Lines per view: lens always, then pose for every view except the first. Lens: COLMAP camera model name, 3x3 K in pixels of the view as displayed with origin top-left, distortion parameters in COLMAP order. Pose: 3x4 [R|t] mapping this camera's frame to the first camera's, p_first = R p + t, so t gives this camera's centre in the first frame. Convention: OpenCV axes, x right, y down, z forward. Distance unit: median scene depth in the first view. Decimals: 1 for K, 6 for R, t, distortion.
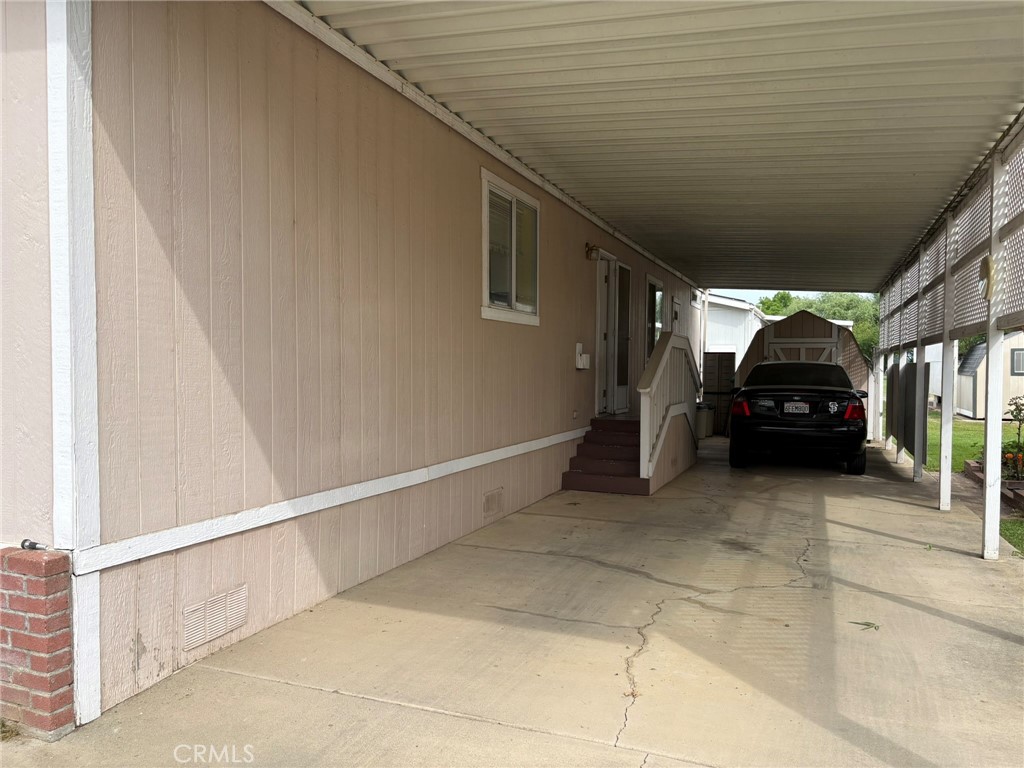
lens RADIAL K [[780.0, 0, 512.0], [0, 780.0, 391.7], [0, 0, 1]] dist [0.009080, 0.001090]
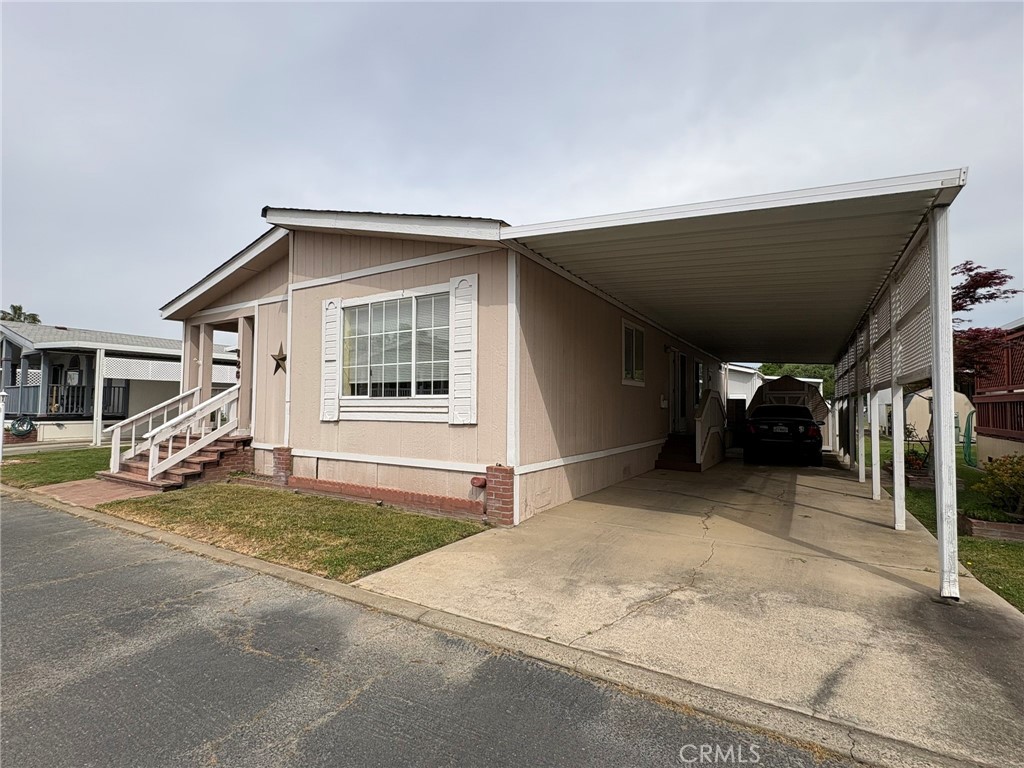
lens RADIAL K [[487.9, 0, 512.0], [0, 487.9, 384.0], [0, 0, 1]] dist [-0.002666, -0.000585]
pose [[0.985482, -0.001207, -0.169776, -0.084509], [-0.011853, 0.997046, -0.075892, 0.009096], [0.169366, 0.076803, 0.982556, -0.307468]]
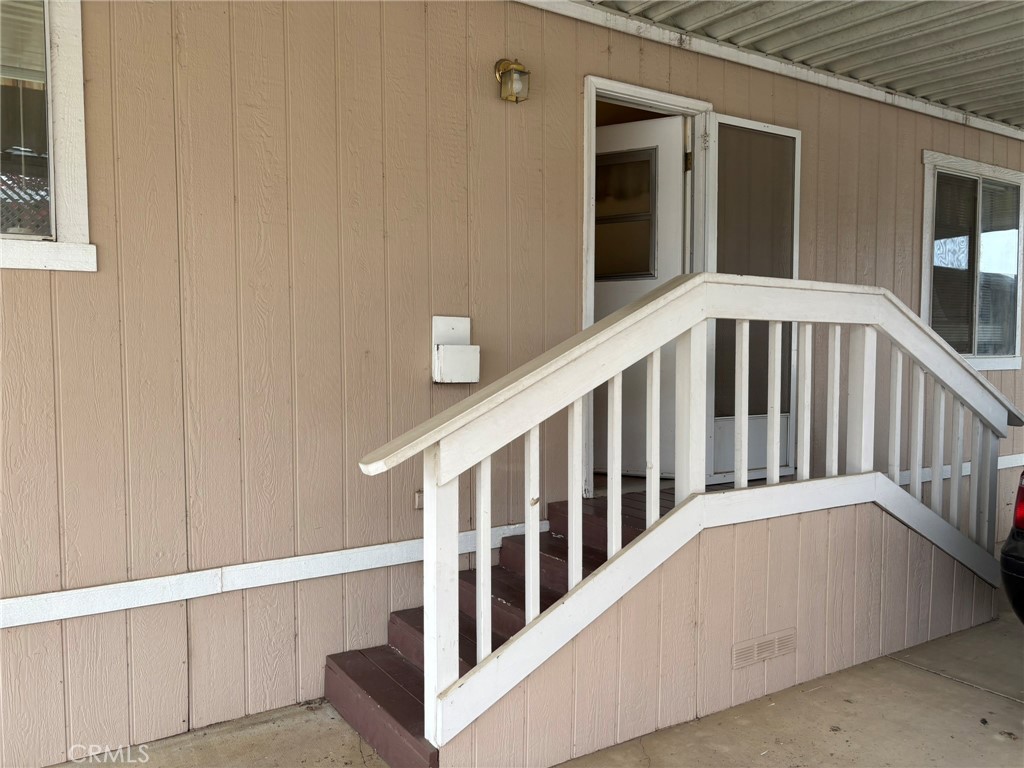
lens RADIAL K [[780.0, 0, 512.0], [0, 780.0, 391.7], [0, 0, 1]] dist [0.009080, 0.001090]
pose [[0.809242, 0.032331, -0.586585, 0.374474], [-0.017676, 0.999372, 0.030696, -0.040589], [0.587209, -0.014472, 0.809306, 0.767688]]
